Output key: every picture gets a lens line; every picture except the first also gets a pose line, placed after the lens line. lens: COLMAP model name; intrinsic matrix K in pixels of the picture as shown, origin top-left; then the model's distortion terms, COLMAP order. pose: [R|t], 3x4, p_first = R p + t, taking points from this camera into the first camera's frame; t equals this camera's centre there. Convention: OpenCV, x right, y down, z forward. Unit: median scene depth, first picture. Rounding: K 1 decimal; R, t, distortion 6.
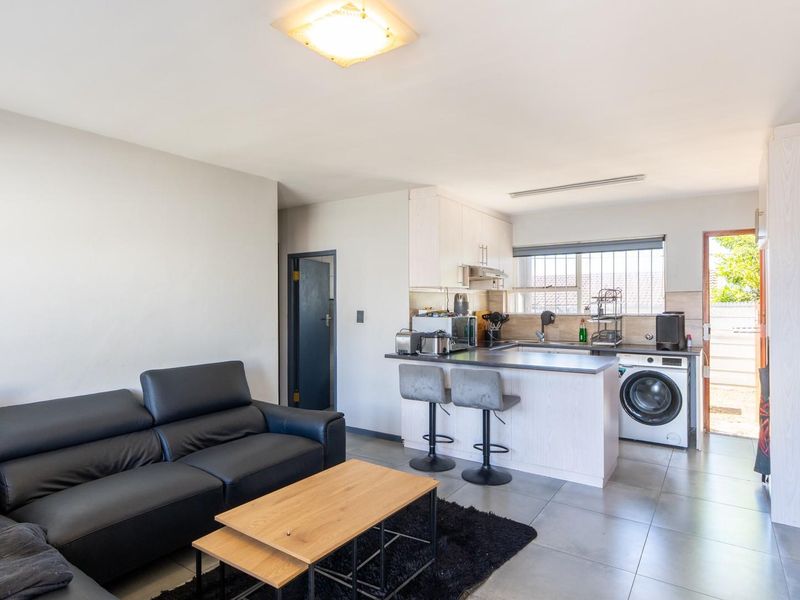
lens RADIAL K [[469.5, 0, 400.0], [0, 469.5, 300.0], [0, 0, 1]] dist [-0.006634, -0.001091]
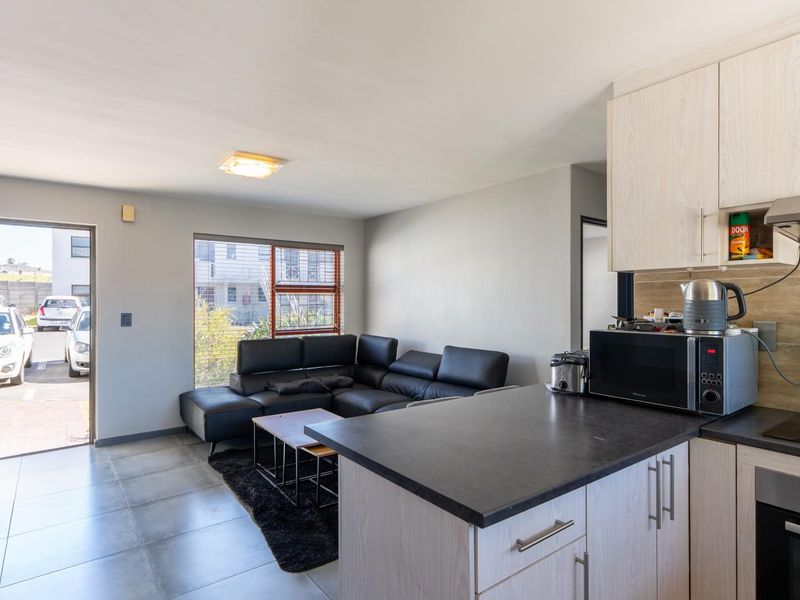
lens RADIAL K [[469.5, 0, 400.0], [0, 469.5, 300.0], [0, 0, 1]] dist [-0.006634, -0.001091]
pose [[-0.327463, 0.001916, -0.944862, 0.550763], [0.004435, 0.999990, 0.000491, 0.001879], [0.944854, -0.004030, -0.327468, 0.787802]]
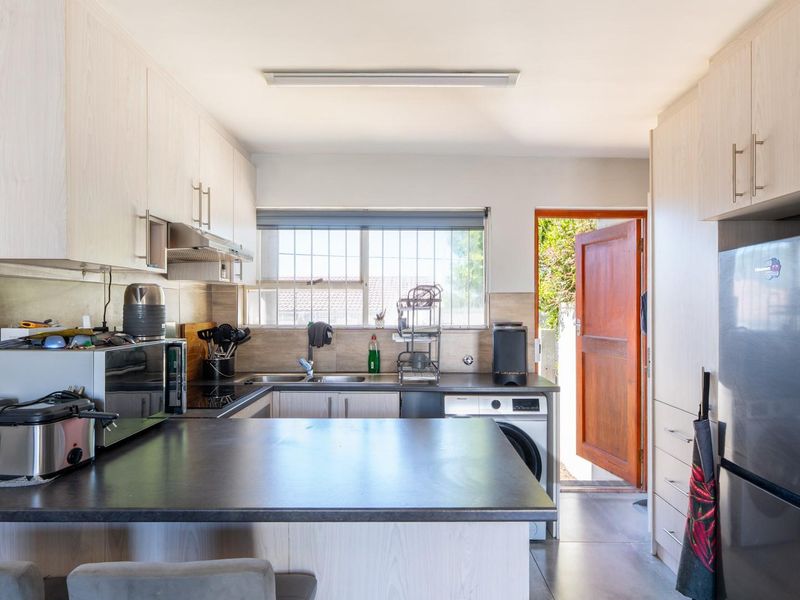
lens RADIAL K [[469.5, 0, 400.0], [0, 469.5, 300.0], [0, 0, 1]] dist [-0.006634, -0.001091]
pose [[0.835642, 0.013672, 0.549104, 0.084090], [-0.010092, 0.999904, -0.009539, 0.000768], [-0.549181, 0.002429, 0.835700, 0.487387]]
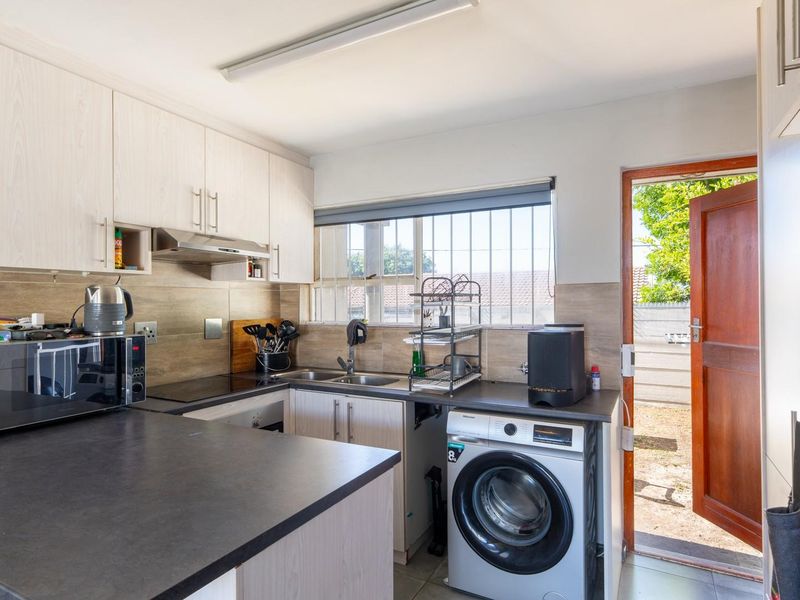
lens RADIAL K [[441.3, 0, 405.8], [0, 441.3, 298.3], [0, 0, 1]] dist [-0.018316, 0.000917]
pose [[0.995703, -0.001115, 0.092594, 0.339412], [0.001569, 0.999987, -0.004823, 0.000913], [-0.092587, 0.004948, 0.995692, 0.499842]]
